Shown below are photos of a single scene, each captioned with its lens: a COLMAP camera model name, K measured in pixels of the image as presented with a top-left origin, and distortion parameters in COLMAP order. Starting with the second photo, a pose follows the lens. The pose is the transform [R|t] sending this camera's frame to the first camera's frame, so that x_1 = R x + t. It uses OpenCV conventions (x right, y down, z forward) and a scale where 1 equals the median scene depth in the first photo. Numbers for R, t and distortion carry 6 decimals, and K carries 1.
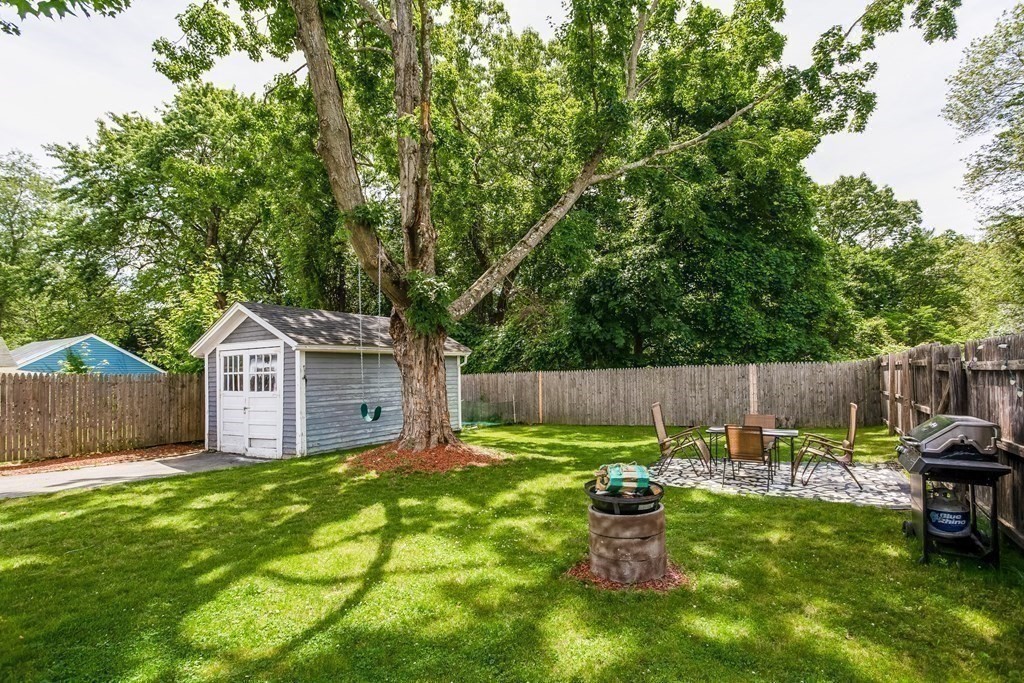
lens RADIAL K [[507.0, 0, 522.9], [0, 507.0, 339.3], [0, 0, 1]] dist [-0.046515, 0.025251]
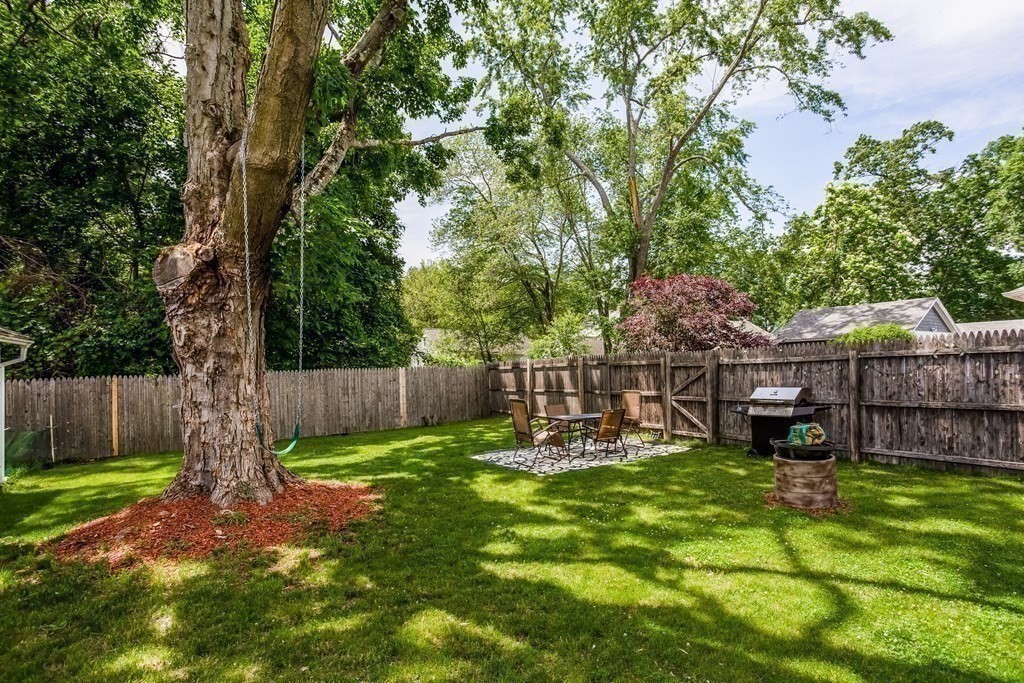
lens RADIAL K [[507.0, 0, 522.9], [0, 507.0, 339.3], [0, 0, 1]] dist [-0.046515, 0.025251]
pose [[0.446460, 0.061762, 0.892669, -0.912188], [-0.039366, 0.998005, -0.049362, 0.077845], [-0.893937, -0.013103, 0.448001, 0.724386]]
